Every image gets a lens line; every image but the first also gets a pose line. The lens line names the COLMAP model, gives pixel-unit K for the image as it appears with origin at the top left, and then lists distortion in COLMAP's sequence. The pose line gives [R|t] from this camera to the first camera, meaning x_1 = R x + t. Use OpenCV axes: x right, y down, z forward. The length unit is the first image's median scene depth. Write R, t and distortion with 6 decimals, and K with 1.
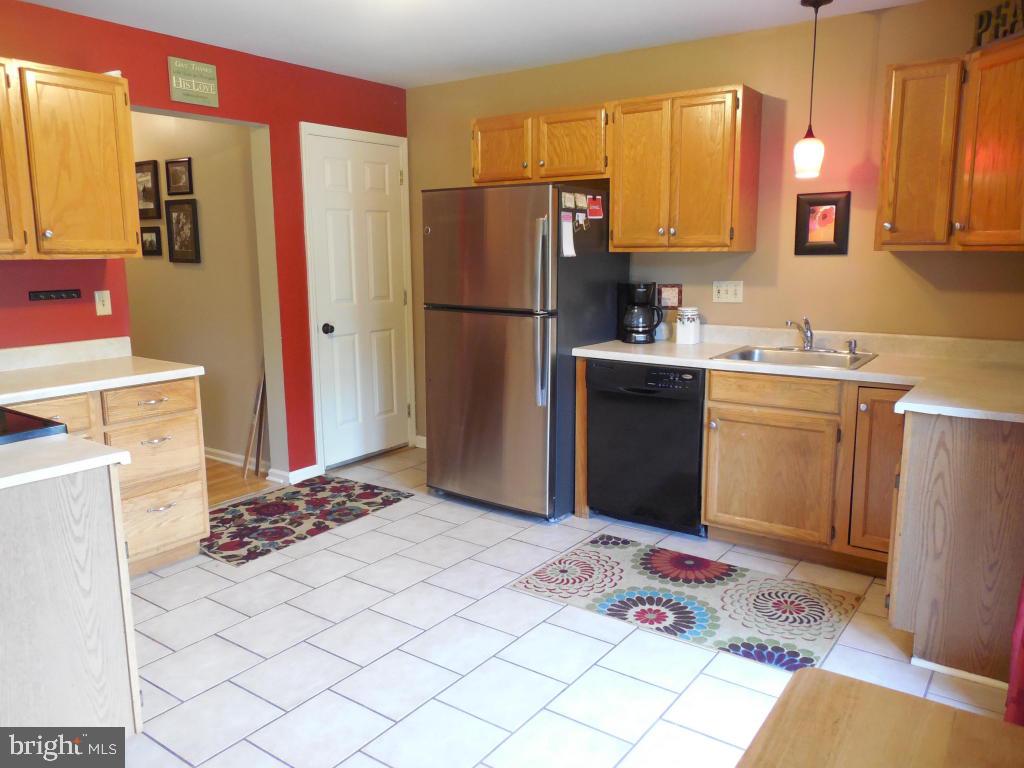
lens RADIAL K [[771.7, 0, 512.7], [0, 771.7, 383.0], [0, 0, 1]] dist [-0.008606, -0.006074]
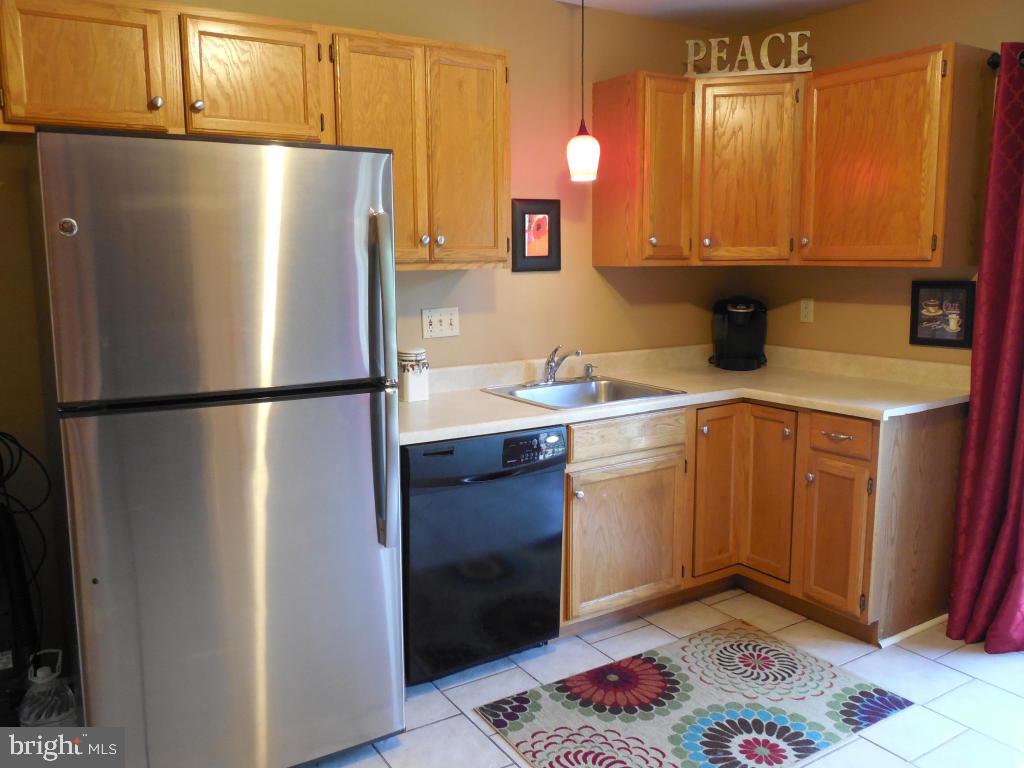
lens RADIAL K [[834.7, 0, 512.3], [0, 834.7, 381.0], [0, 0, 1]] dist [-0.015097, 0.003207]
pose [[0.369135, -0.135224, 0.919486, -0.521733], [0.163934, 0.983319, 0.078799, -0.134815], [-0.914803, 0.121648, 0.385145, 0.742421]]
